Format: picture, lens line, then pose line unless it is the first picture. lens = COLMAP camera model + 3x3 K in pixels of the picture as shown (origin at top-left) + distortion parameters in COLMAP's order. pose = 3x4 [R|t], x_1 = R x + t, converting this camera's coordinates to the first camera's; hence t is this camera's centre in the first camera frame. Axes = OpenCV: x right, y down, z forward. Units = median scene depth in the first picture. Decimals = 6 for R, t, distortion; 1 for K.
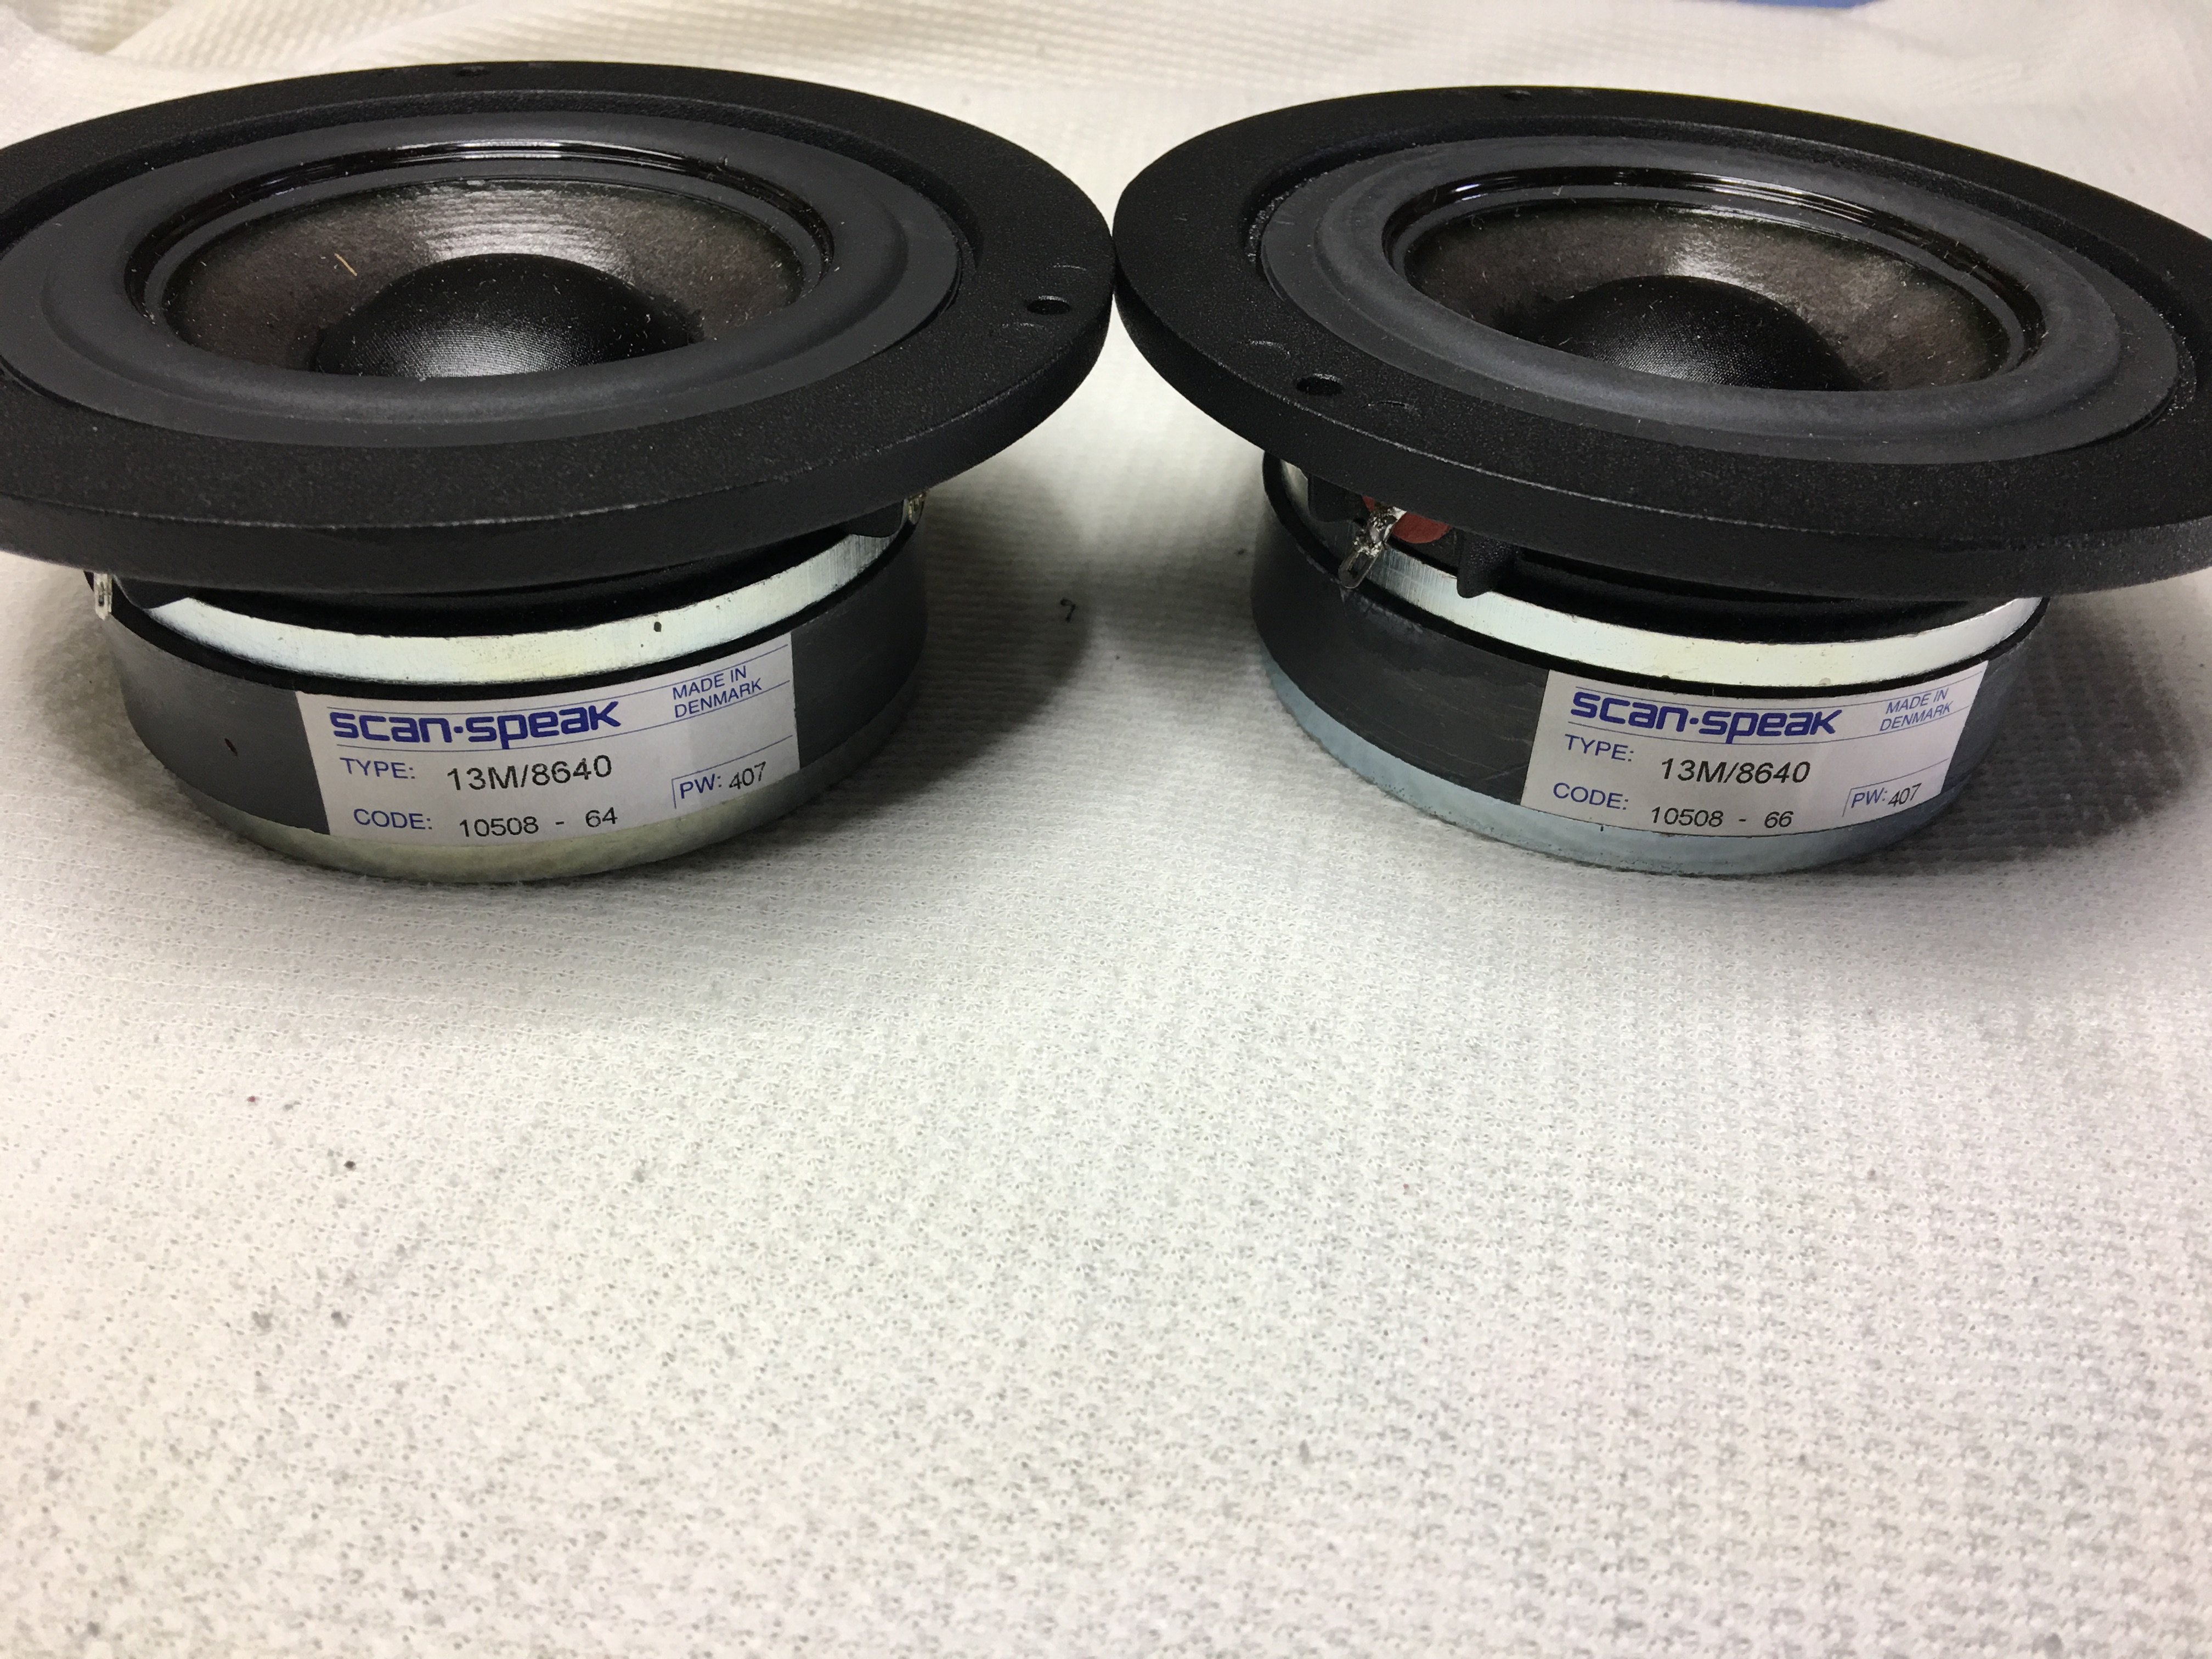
lens RADIAL K [[1975.8, 0, 1060.3], [0, 1975.8, 831.4], [0, 0, 1]] dist [0.071685, -0.162675]
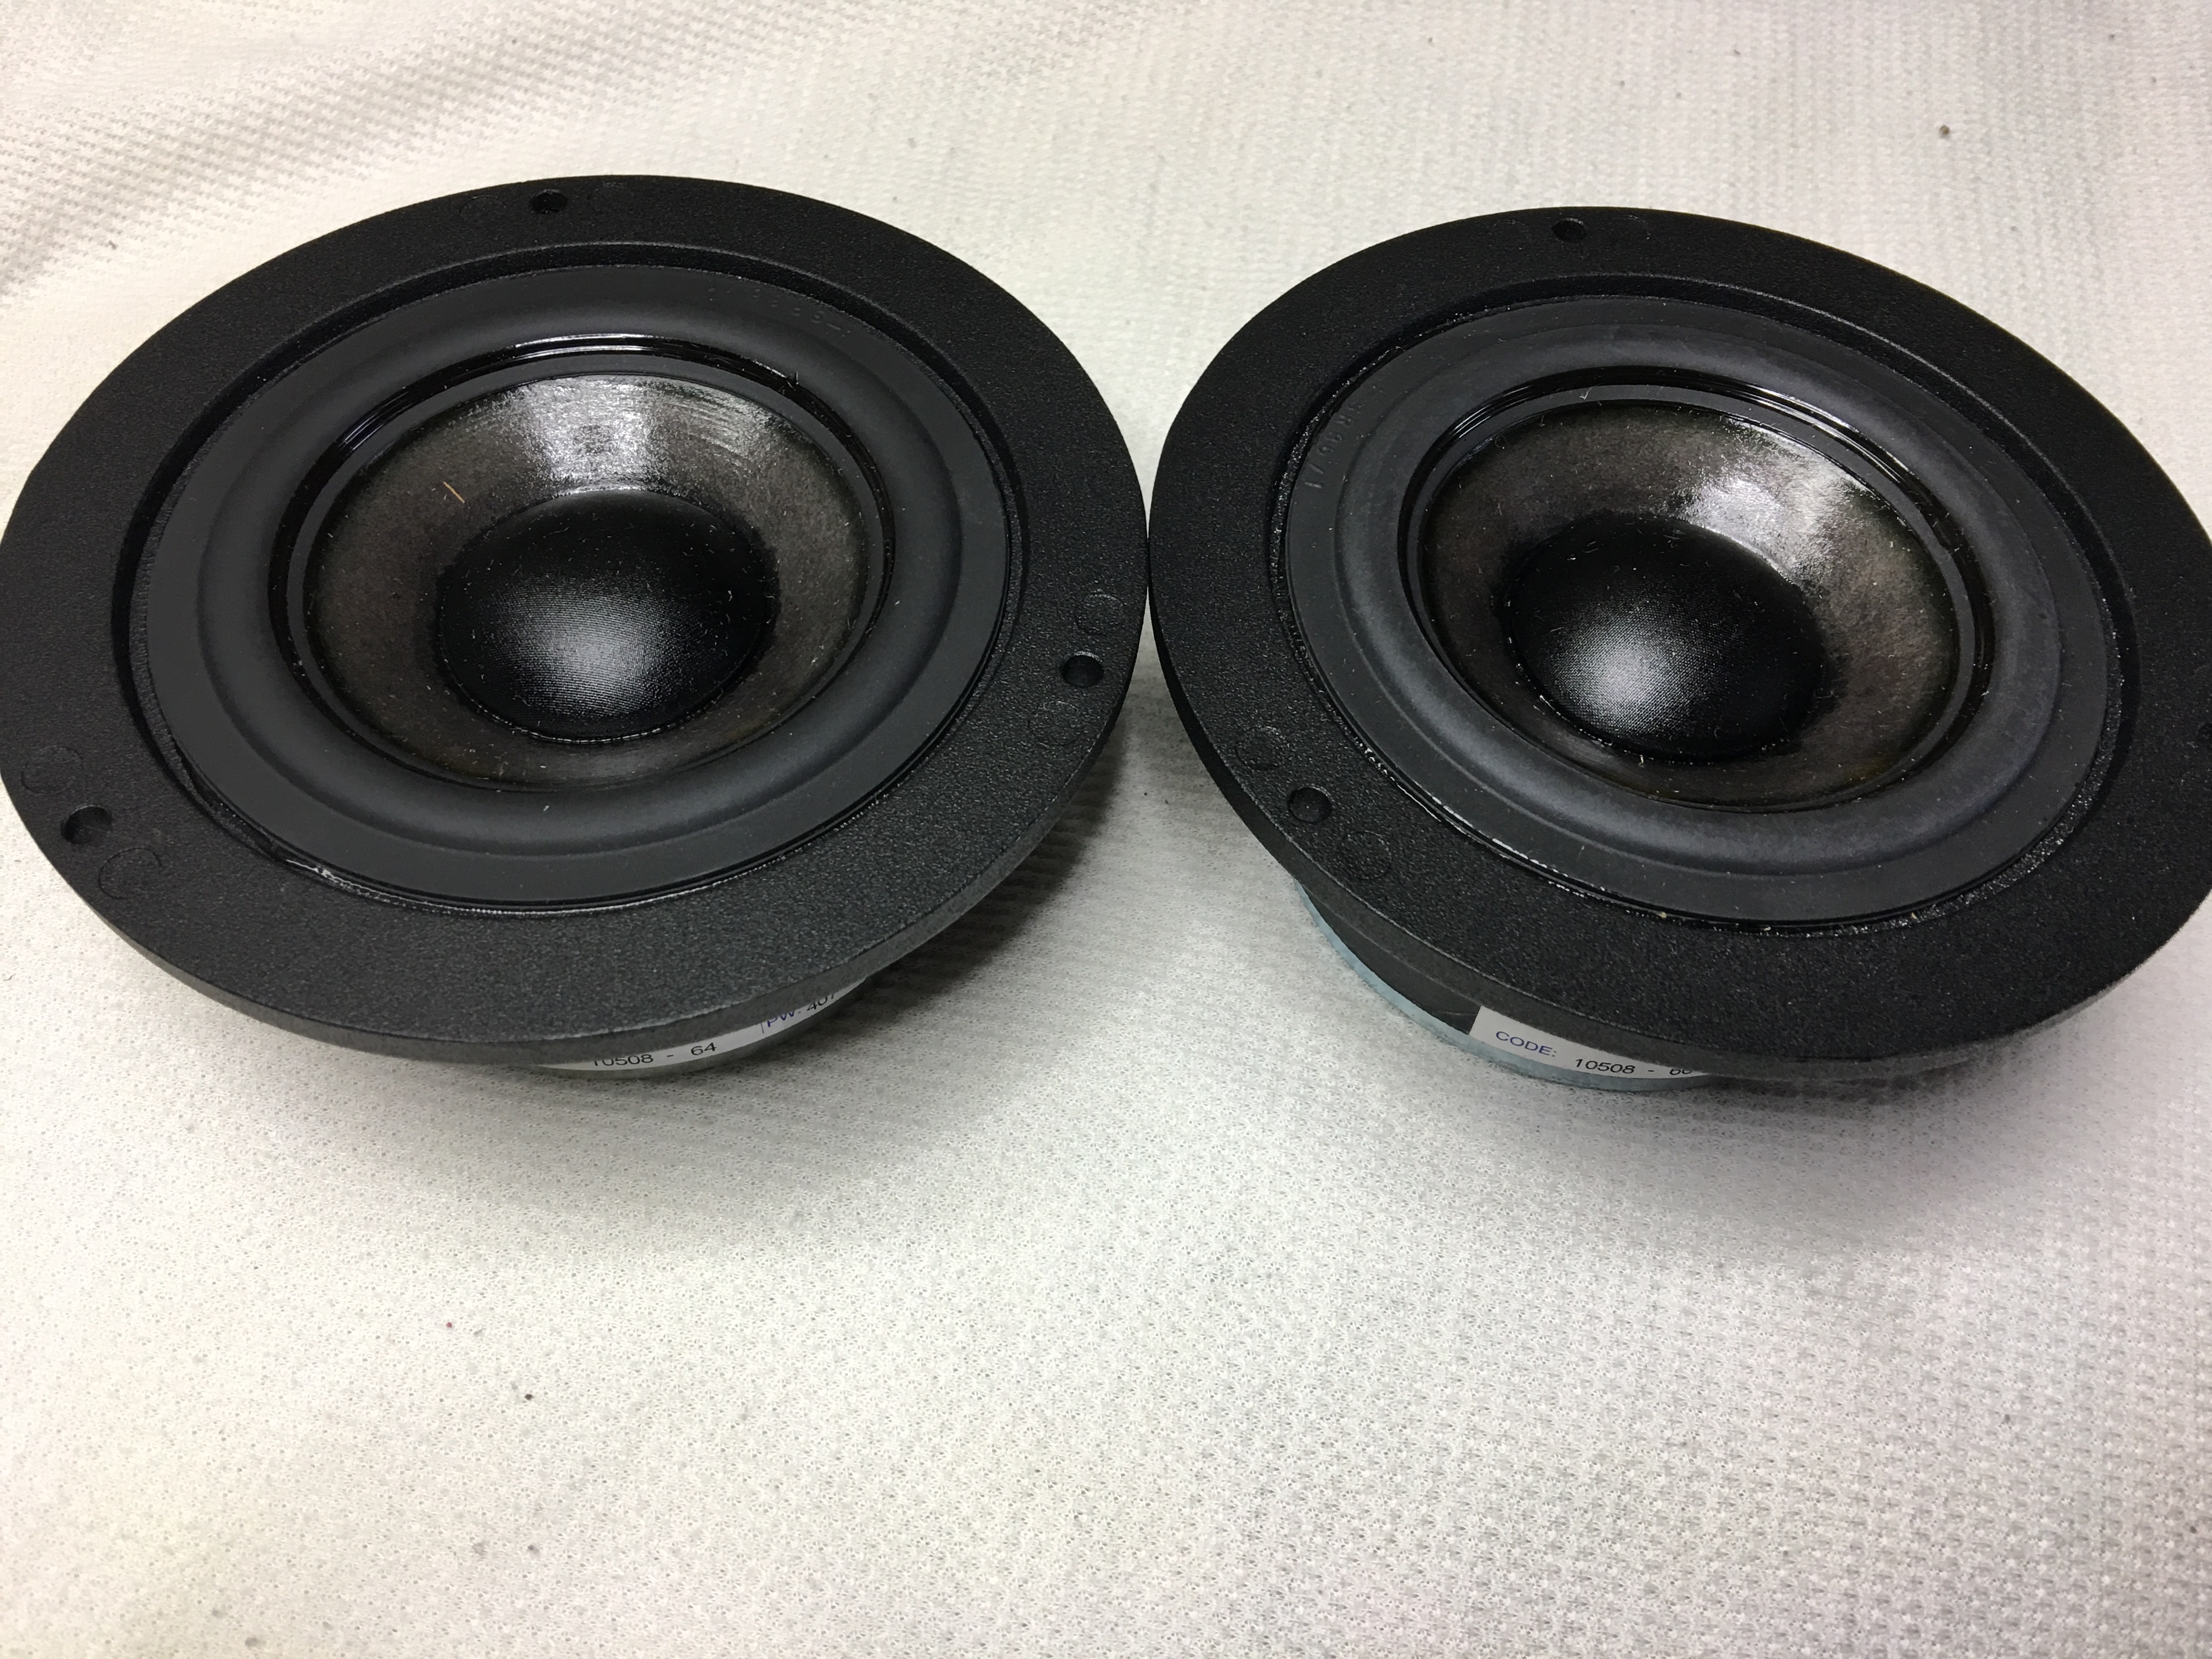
lens RADIAL K [[1975.8, 0, 1060.3], [0, 1975.8, 831.4], [0, 0, 1]] dist [0.071685, -0.162675]
pose [[0.998556, 0.043378, -0.031677, 0.022499], [-0.029802, 0.938076, 0.345144, -0.604788], [0.044687, -0.343702, 0.938015, -0.096122]]
